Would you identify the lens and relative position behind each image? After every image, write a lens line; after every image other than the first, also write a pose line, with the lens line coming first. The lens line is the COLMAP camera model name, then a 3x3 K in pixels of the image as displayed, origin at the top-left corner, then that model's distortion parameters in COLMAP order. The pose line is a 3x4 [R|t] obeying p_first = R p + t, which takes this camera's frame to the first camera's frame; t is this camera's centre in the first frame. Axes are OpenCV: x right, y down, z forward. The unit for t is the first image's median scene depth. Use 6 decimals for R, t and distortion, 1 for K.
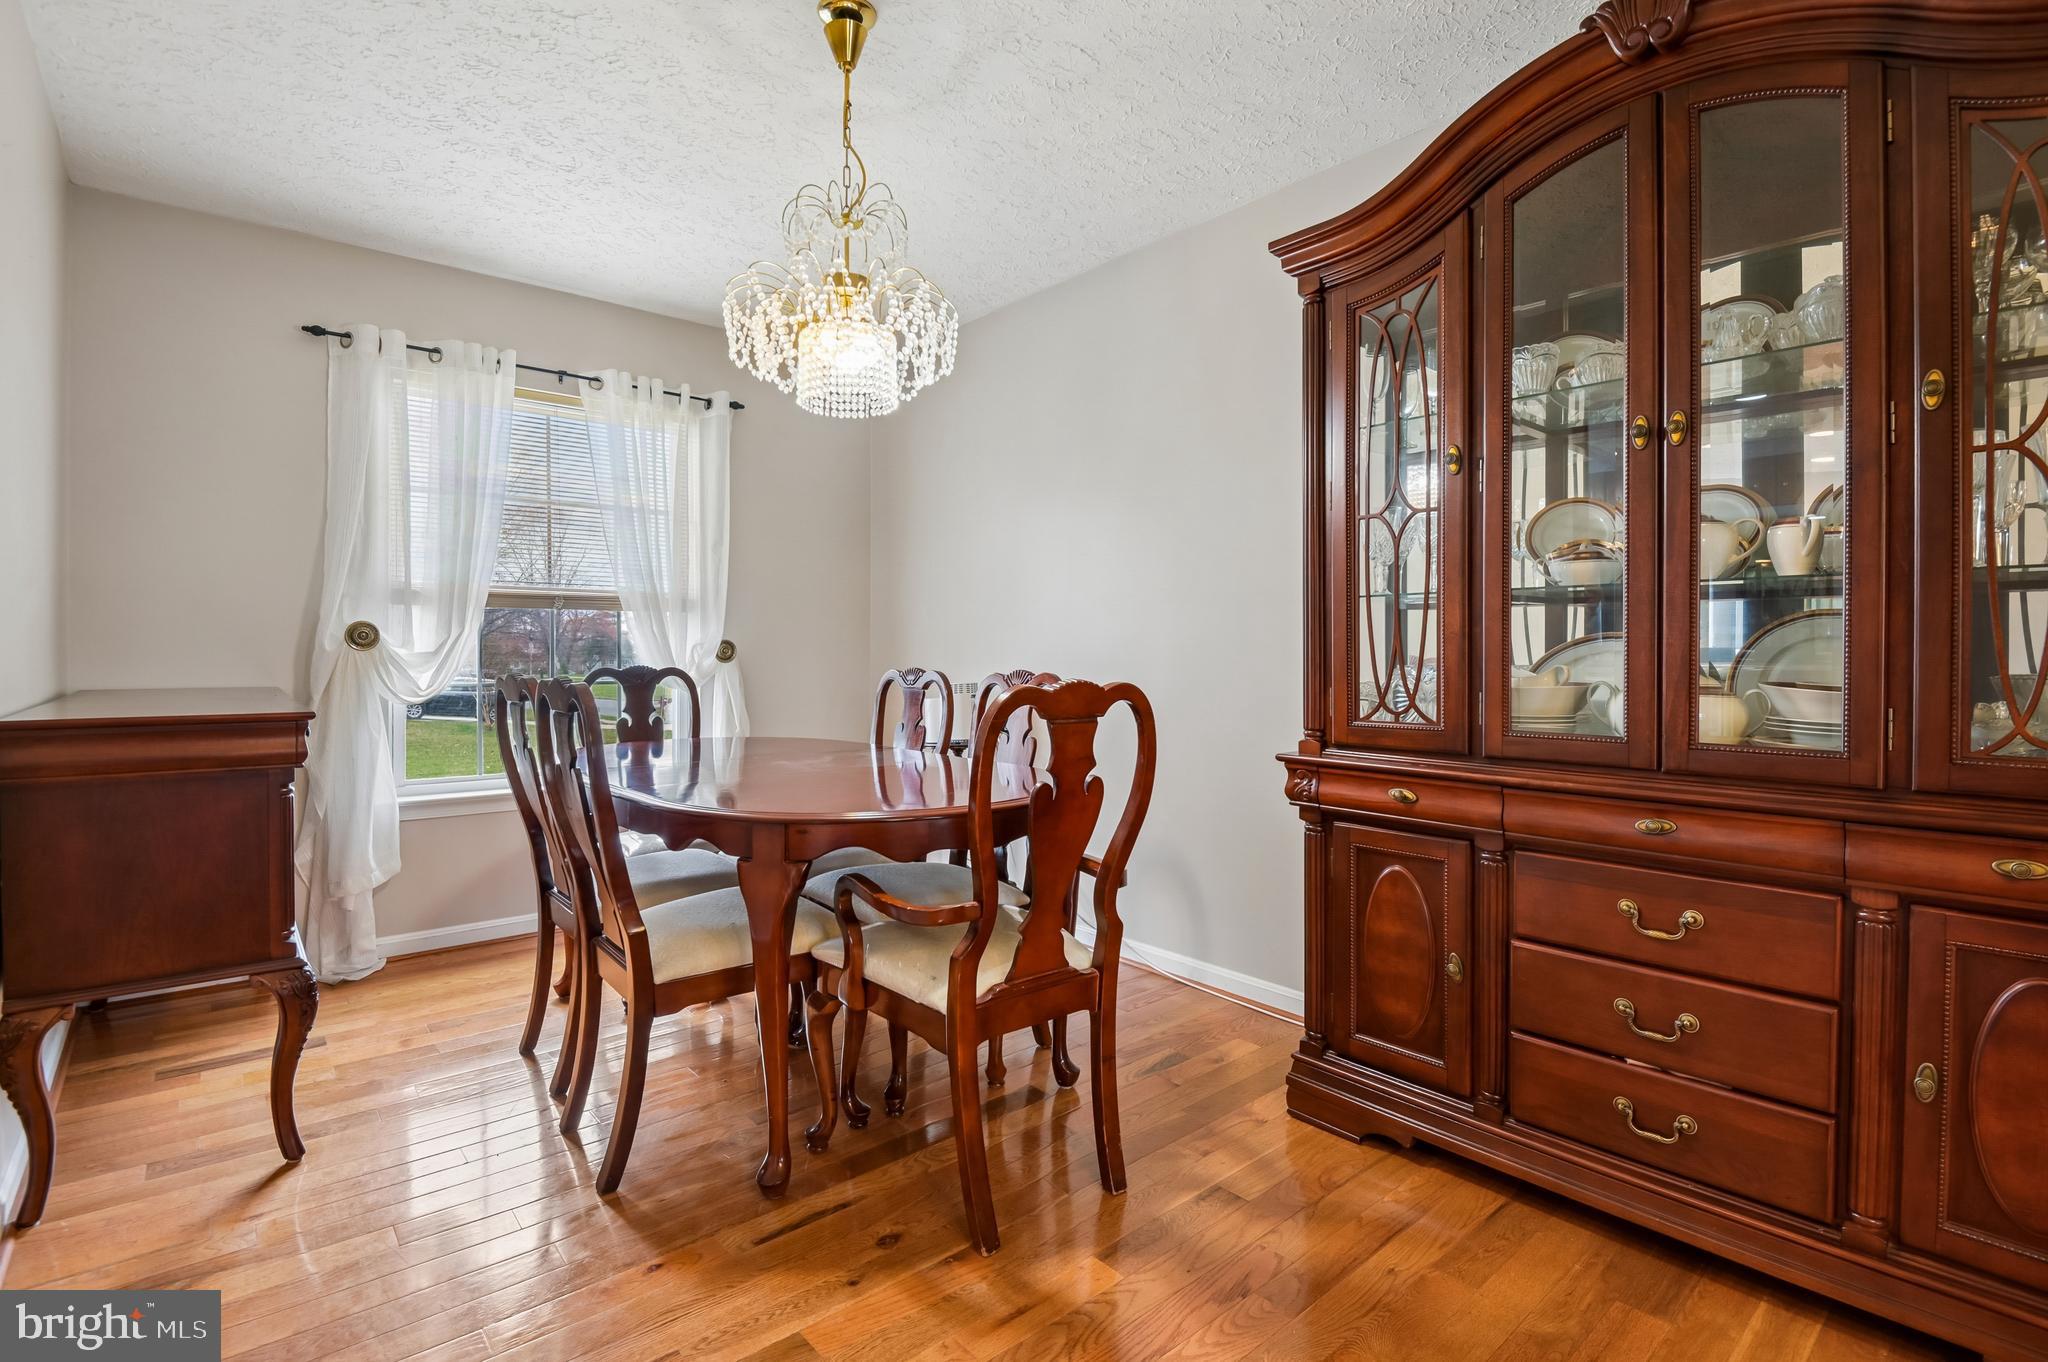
lens RADIAL K [[953.4, 0, 1030.9], [0, 953.4, 667.0], [0, 0, 1]] dist [0.001125, -0.011656]
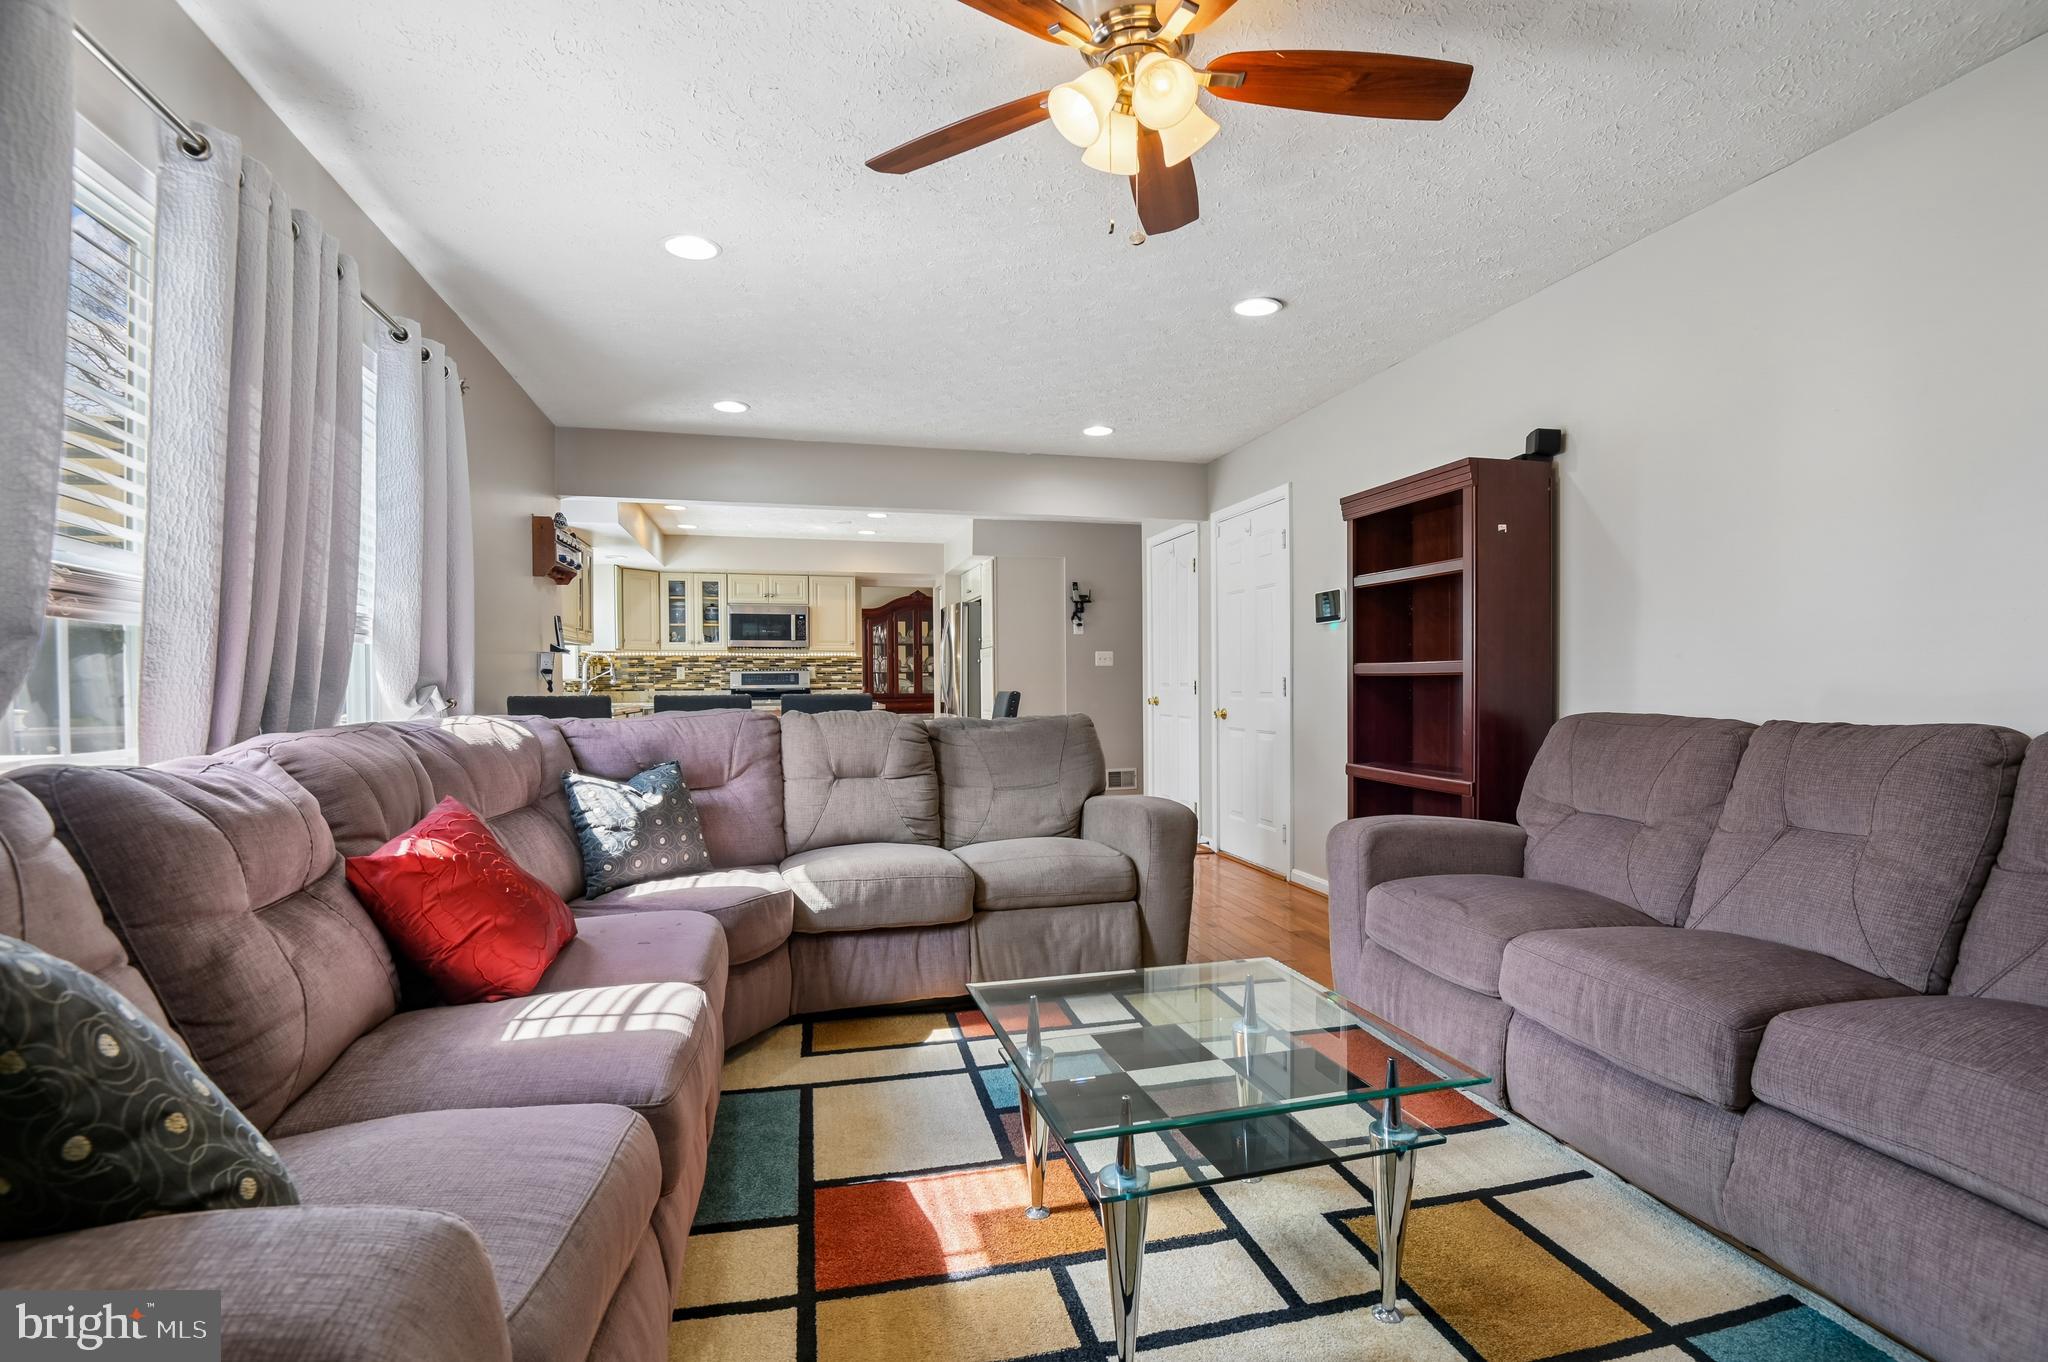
lens RADIAL K [[953.4, 0, 1036.3], [0, 953.4, 686.4], [0, 0, 1]] dist [0.001125, -0.011656]
pose [[0.462192, -0.014394, 0.886663, -4.497833], [0.016742, 0.999832, 0.007504, -0.015719], [-0.886622, 0.011376, 0.462356, -2.652826]]
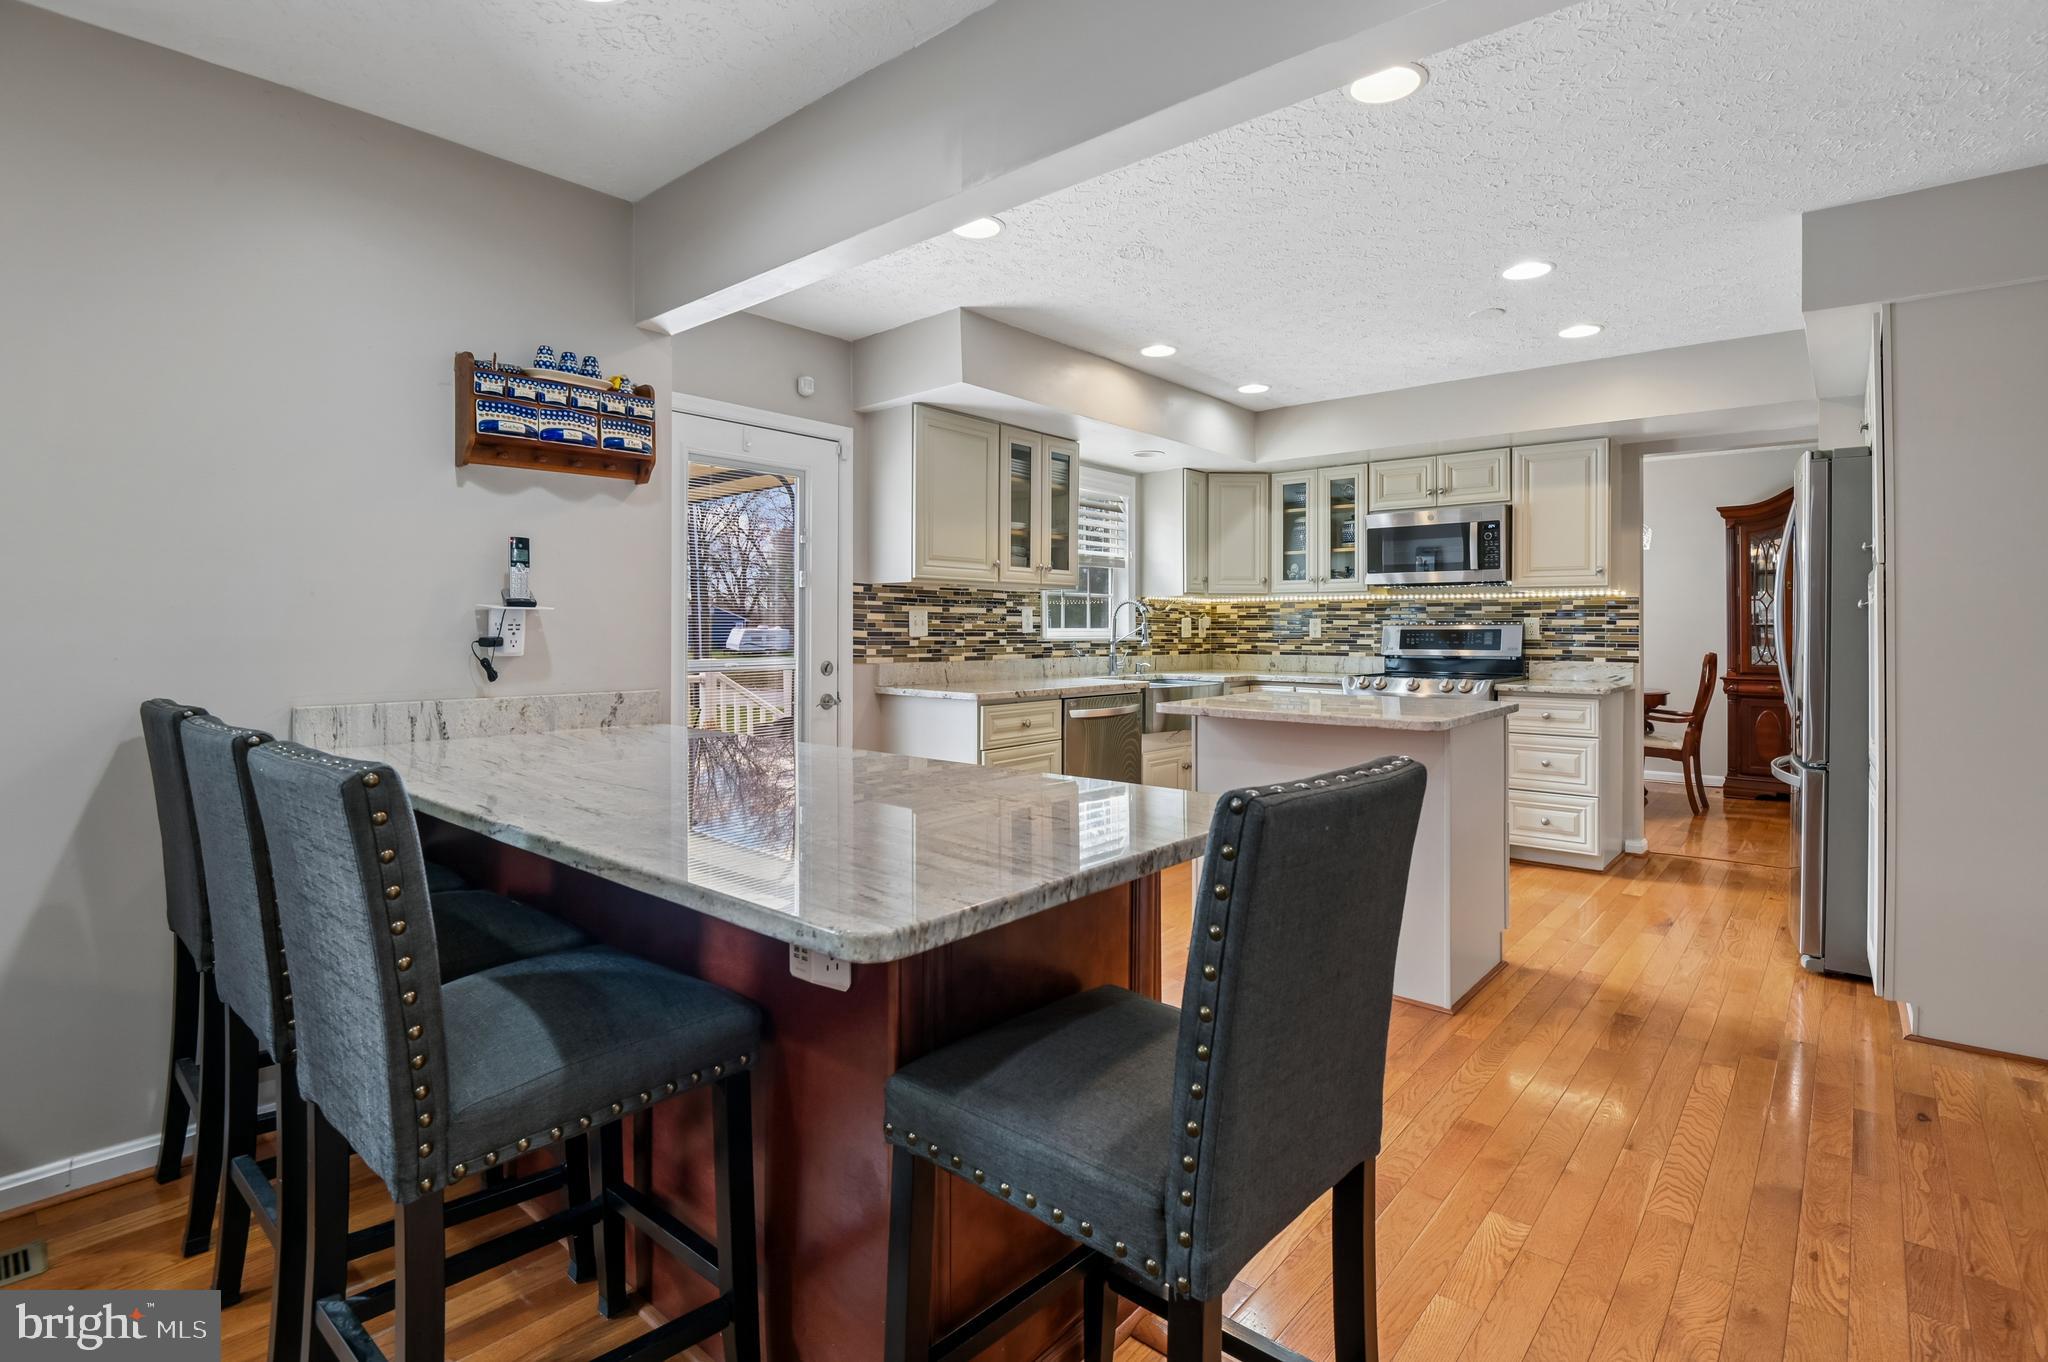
lens RADIAL K [[953.4, 0, 1044.6], [0, 953.4, 643.3], [0, 0, 1]] dist [0.001125, -0.011656]
pose [[0.991794, -0.007289, 0.127636, -2.421200], [0.005890, 0.999918, 0.011335, -0.064376], [-0.127708, -0.010490, 0.991756, -1.839932]]
